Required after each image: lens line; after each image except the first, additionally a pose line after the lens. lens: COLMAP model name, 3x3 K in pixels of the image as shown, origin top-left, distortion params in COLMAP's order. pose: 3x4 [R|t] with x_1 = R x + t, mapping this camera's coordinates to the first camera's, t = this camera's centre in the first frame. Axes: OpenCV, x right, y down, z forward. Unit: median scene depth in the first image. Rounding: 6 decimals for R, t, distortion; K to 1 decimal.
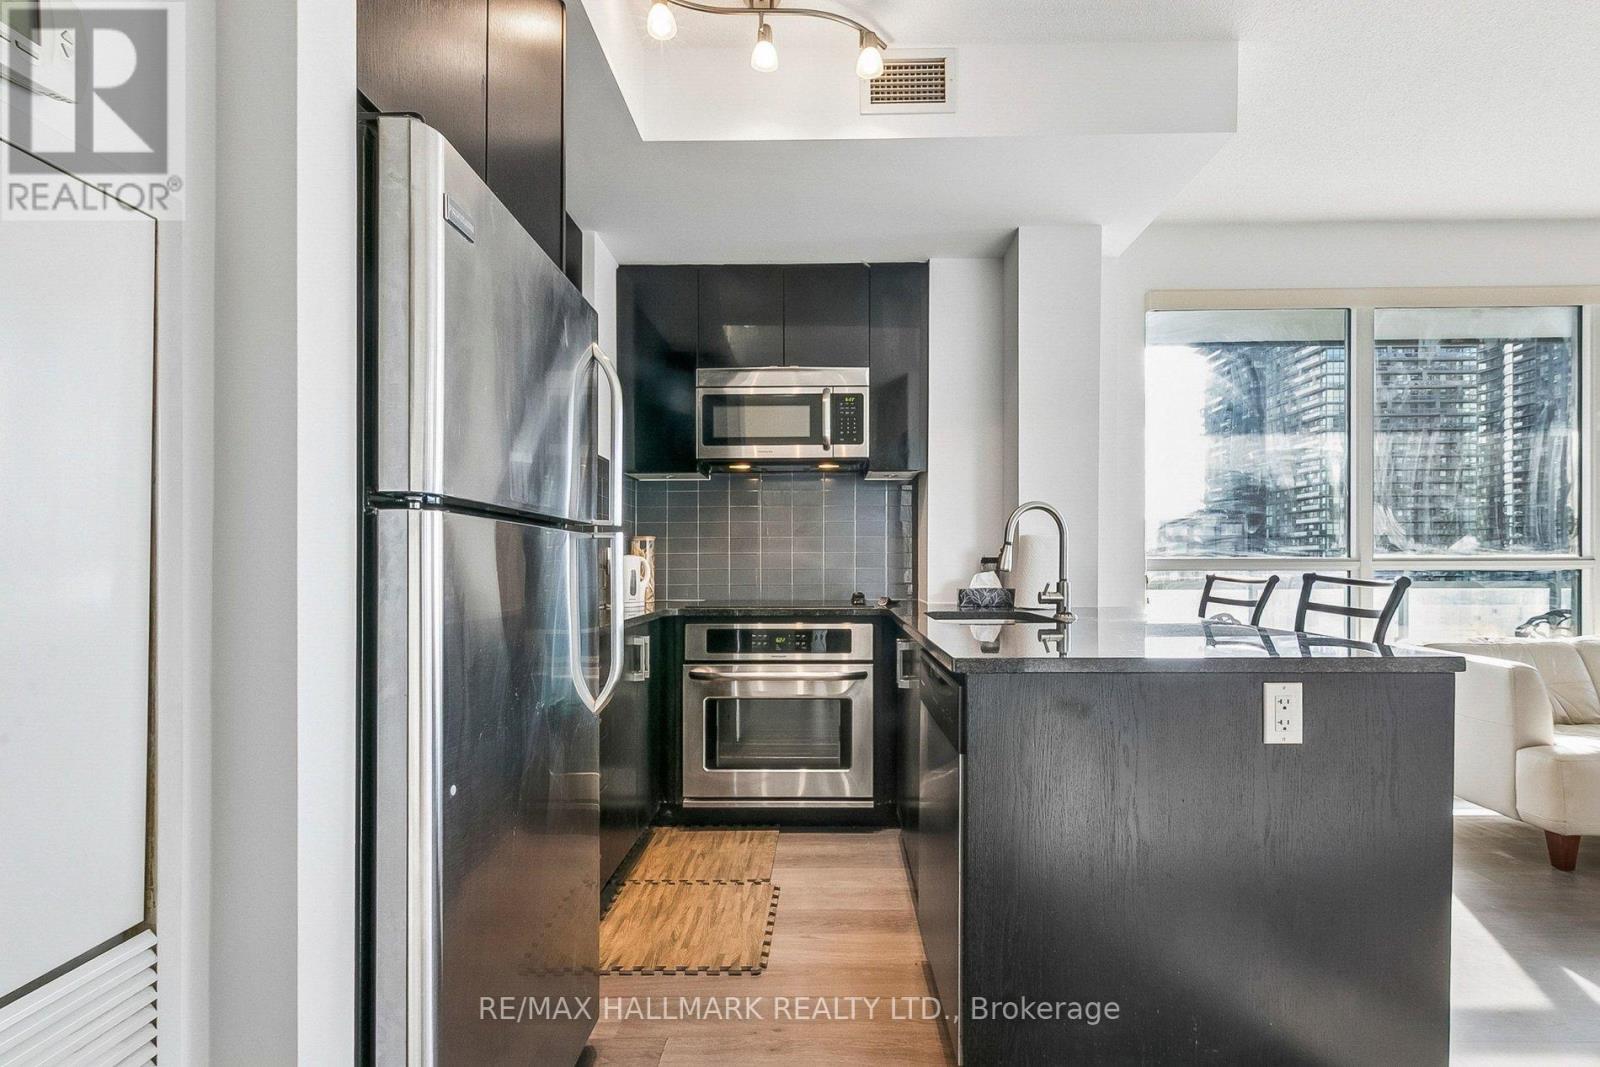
lens RADIAL K [[728.9, 0, 826.7], [0, 728.9, 564.1], [0, 0, 1]] dist [0.001131, 0.000198]
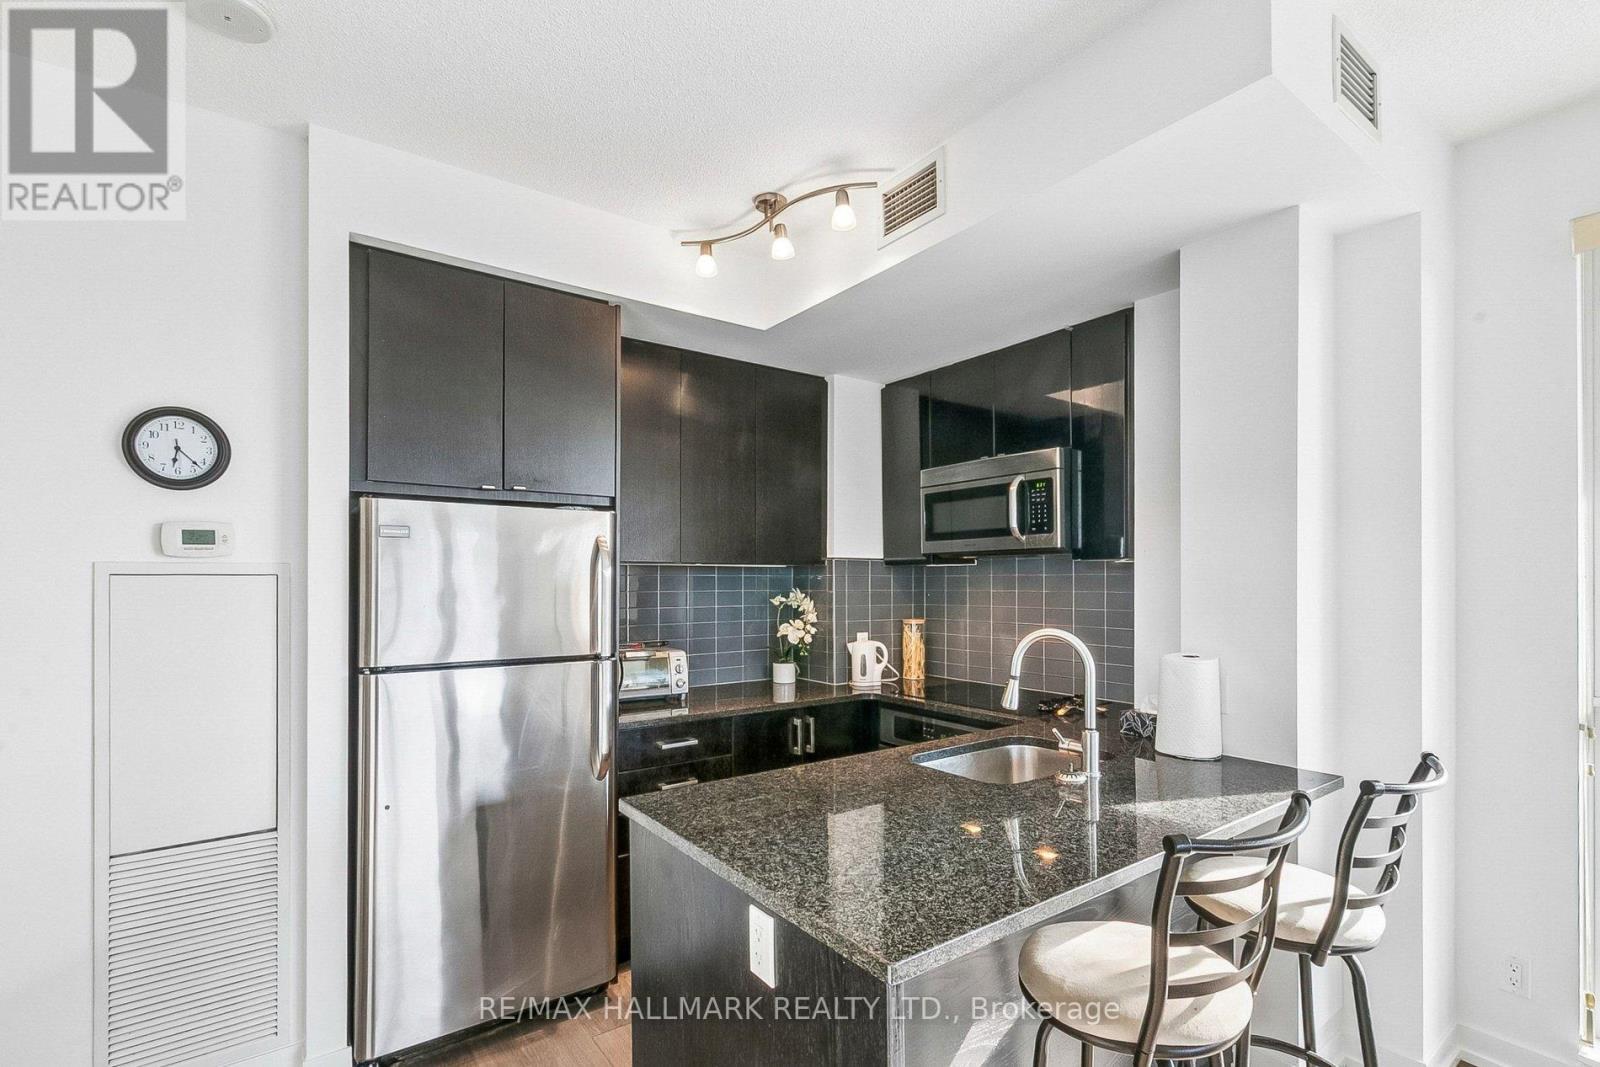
lens RADIAL K [[741.2, 0, 820.7], [0, 741.2, 575.2], [0, 0, 1]] dist [0.000918, -0.000036]
pose [[0.608996, -0.003709, -0.793164, 0.656246], [0.001257, 0.999992, -0.003711, -0.118378], [0.793172, 0.001263, 0.608996, 0.230200]]
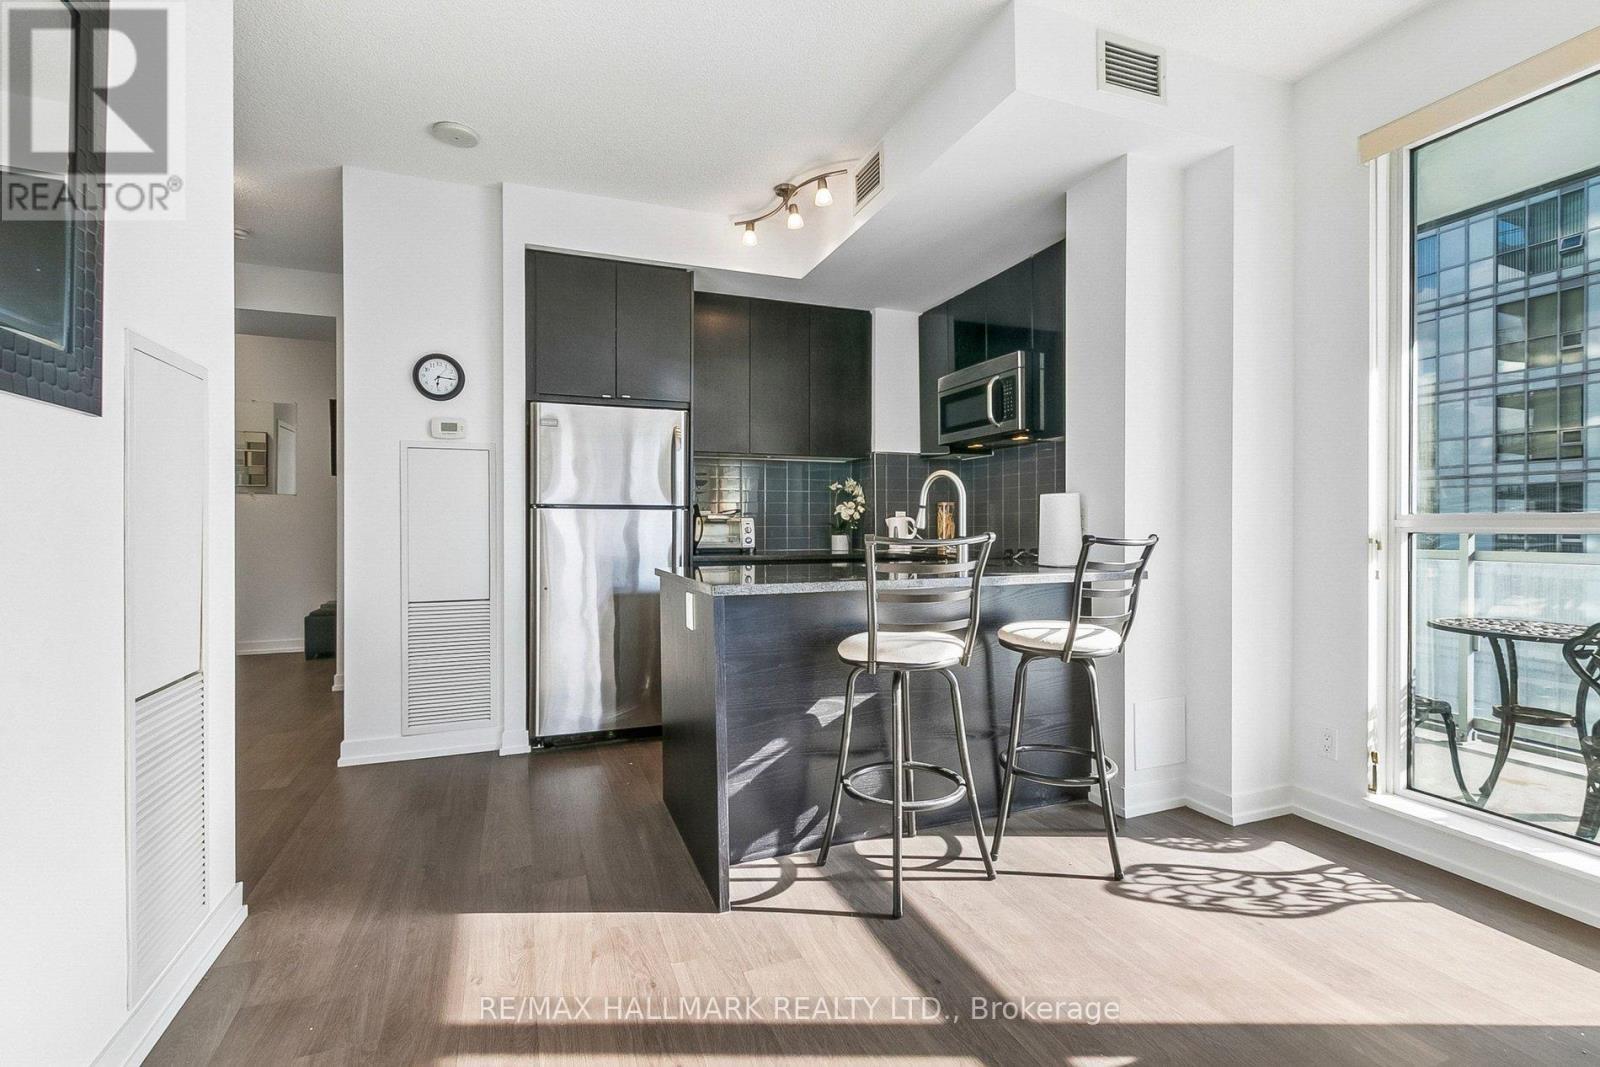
lens RADIAL K [[727.1, 0, 813.4], [0, 727.1, 522.3], [0, 0, 1]] dist [0.003088, 0.000091]
pose [[0.382488, 0.000841, -0.923960, 1.077504], [0.003754, 0.999990, 0.002465, -0.004402], [0.923953, -0.004412, 0.382481, 0.285100]]
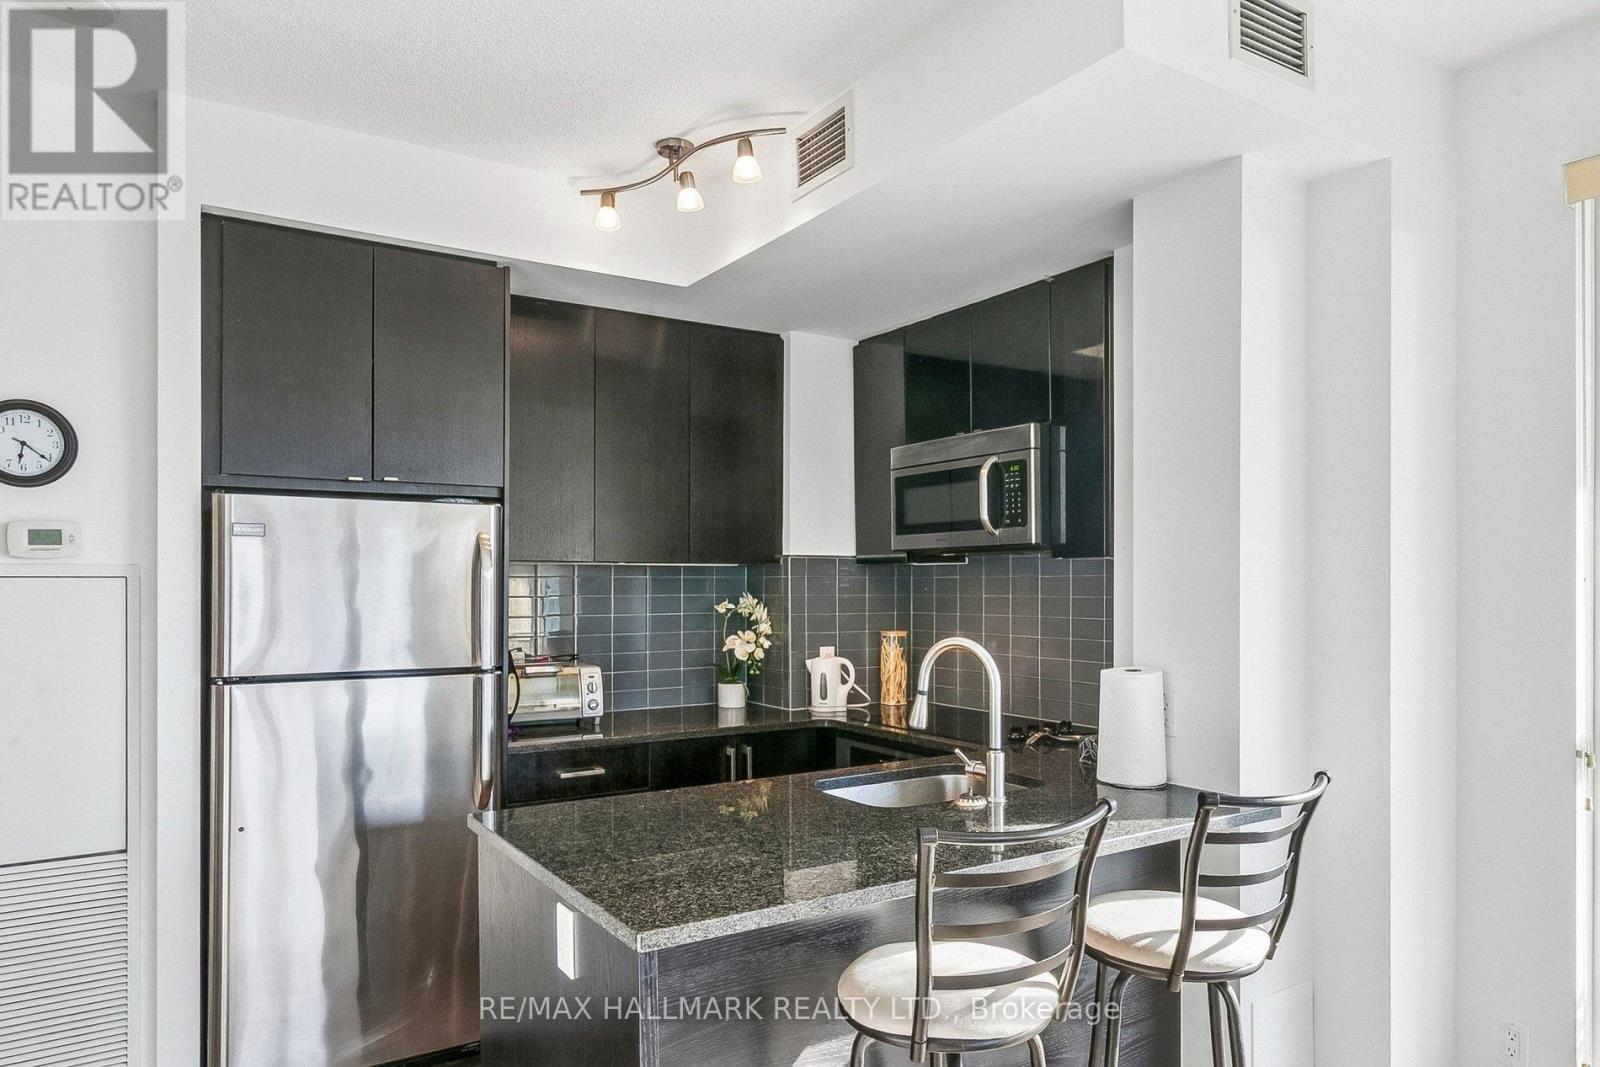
lens RADIAL K [[1032.8, 0, 824.1], [0, 1032.8, 577.3], [0, 0, 1]] dist [0.003476, -0.001002]
pose [[0.560307, -0.001862, -0.828283, 0.887124], [0.001127, 0.999998, -0.001486, -0.119568], [0.828284, -0.000100, 0.560308, 0.248682]]
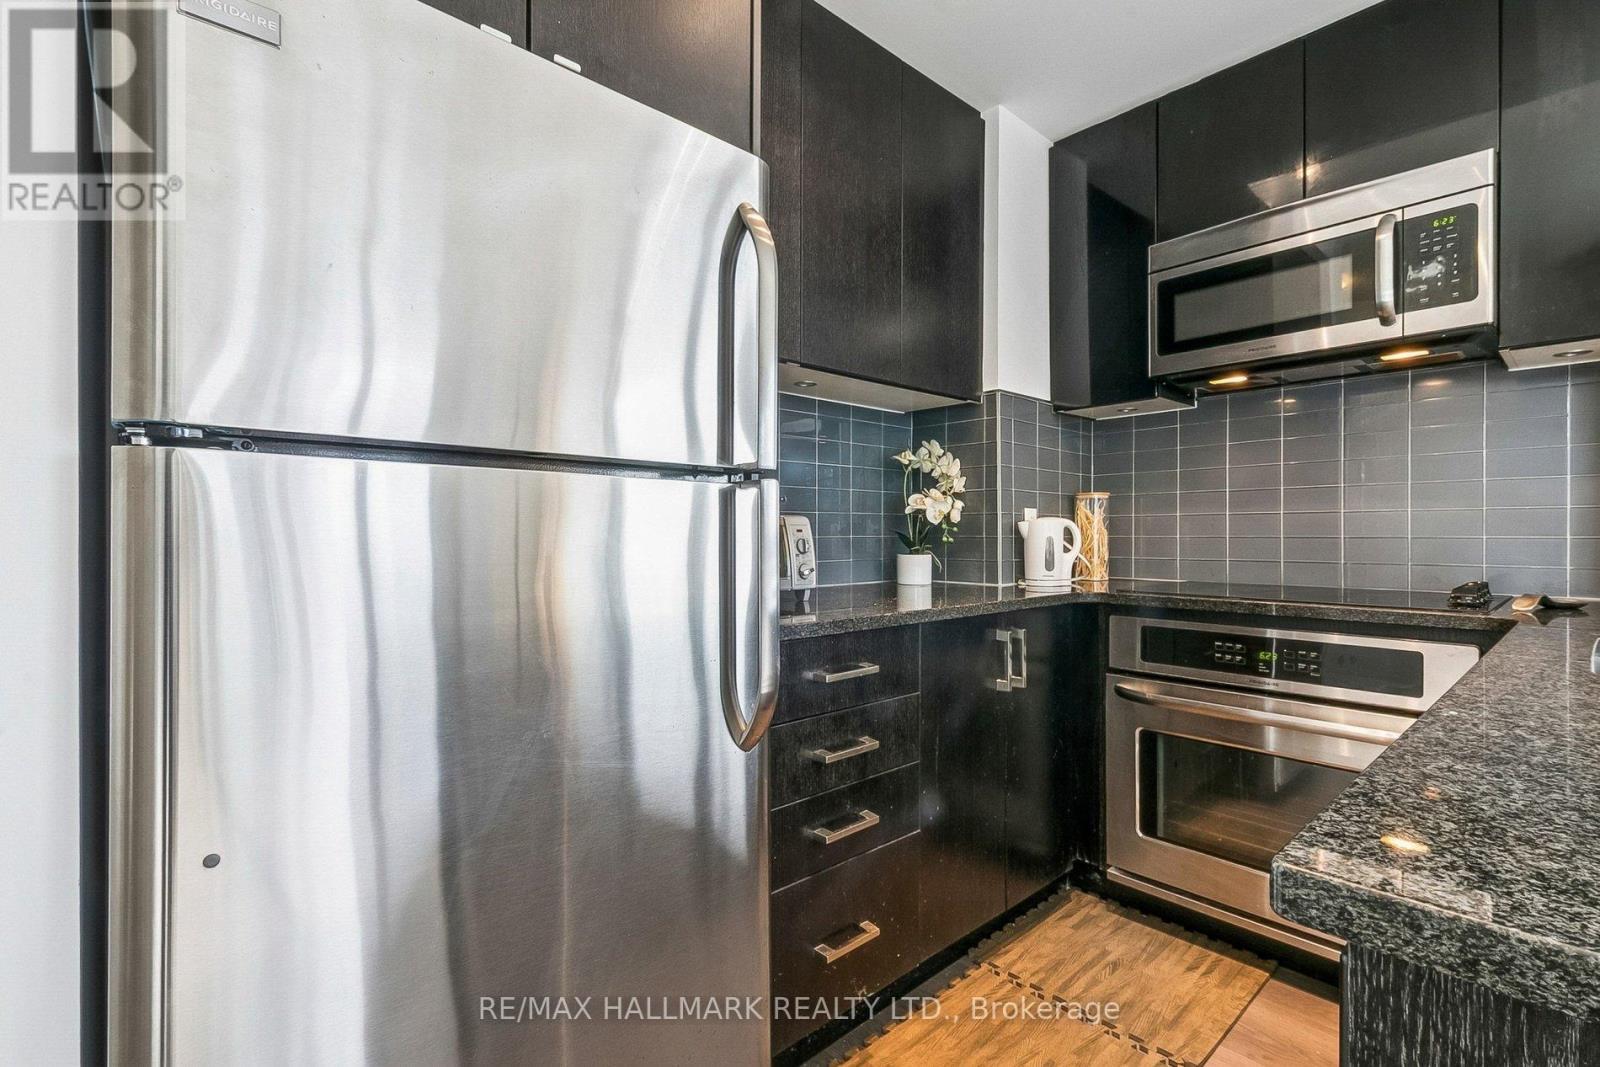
lens RADIAL K [[725.3, 0, 803.8], [0, 725.3, 529.2], [0, 0, 1]] dist [0.001705, -0.000970]
pose [[0.672225, -0.000307, -0.740347, 0.120927], [0.000222, 1.000000, -0.000212, 0.000115], [0.740347, -0.000022, 0.672225, 0.320203]]
